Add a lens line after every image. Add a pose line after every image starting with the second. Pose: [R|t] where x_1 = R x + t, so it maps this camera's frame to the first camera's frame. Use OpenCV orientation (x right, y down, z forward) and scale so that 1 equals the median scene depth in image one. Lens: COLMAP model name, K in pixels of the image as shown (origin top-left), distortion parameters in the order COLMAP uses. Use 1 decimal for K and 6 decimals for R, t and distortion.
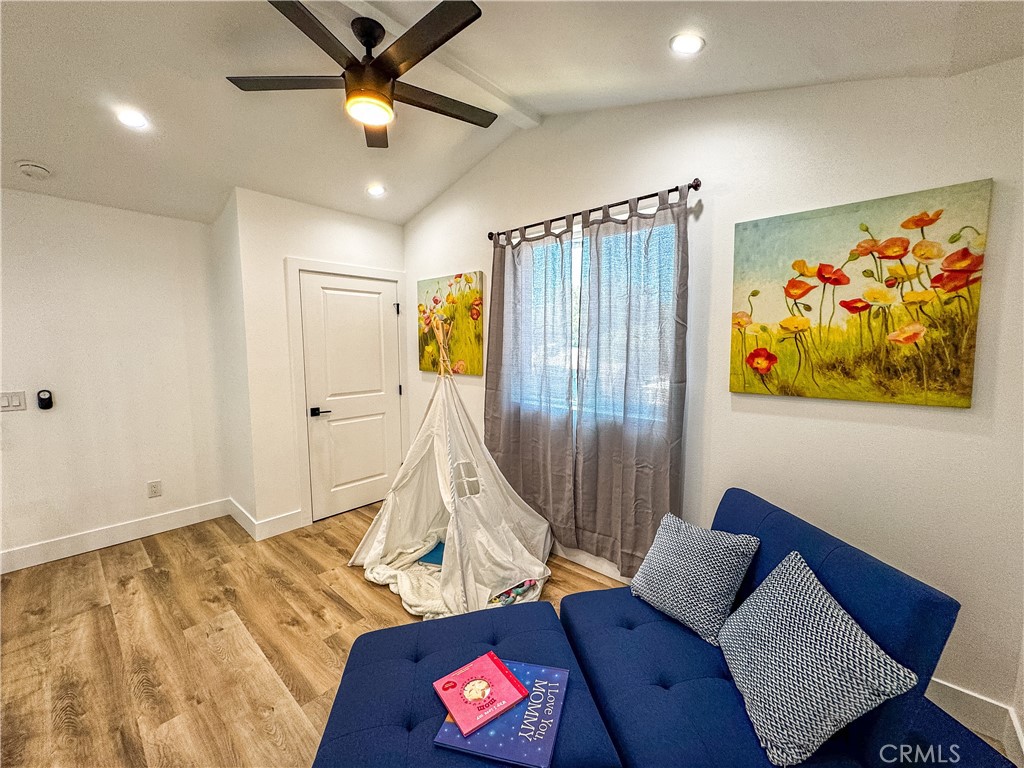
lens RADIAL K [[409.9, 0, 509.7], [0, 409.9, 384.0], [0, 0, 1]] dist [-0.004251, -0.000110]
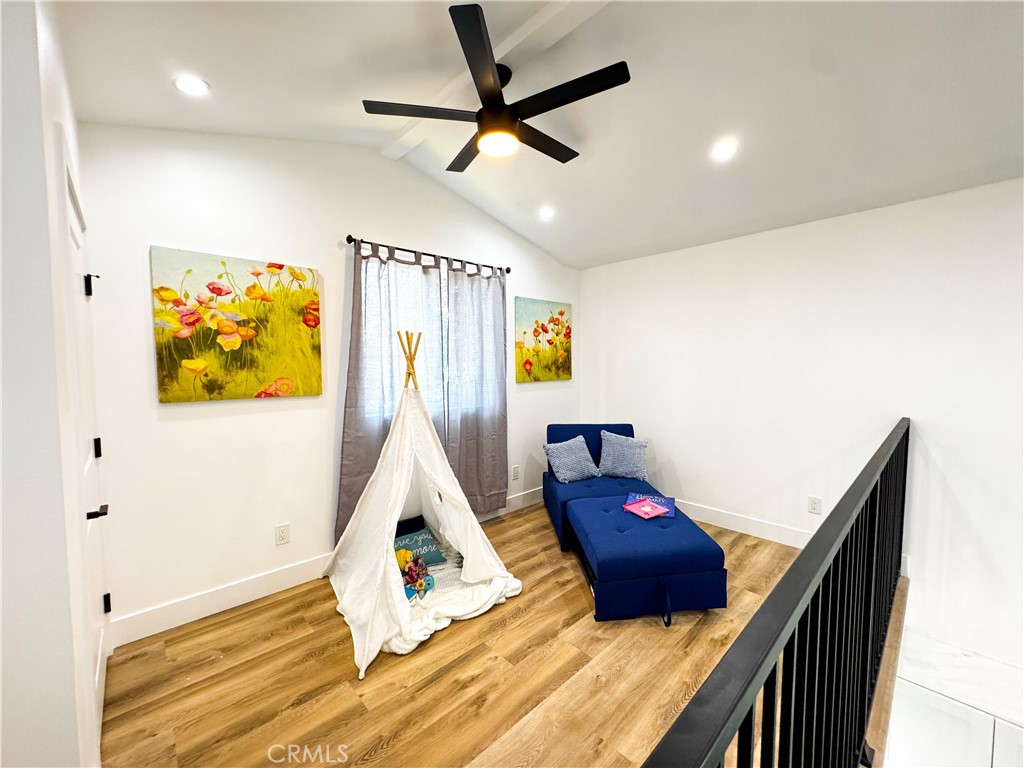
lens RADIAL K [[409.9, 0, 509.7], [0, 409.9, 384.0], [0, 0, 1]] dist [-0.004251, -0.000110]
pose [[0.083523, -0.053167, 0.995086, -1.420933], [0.104646, 0.993522, 0.044300, -0.064282], [-0.990996, 0.100432, 0.088546, 0.899050]]
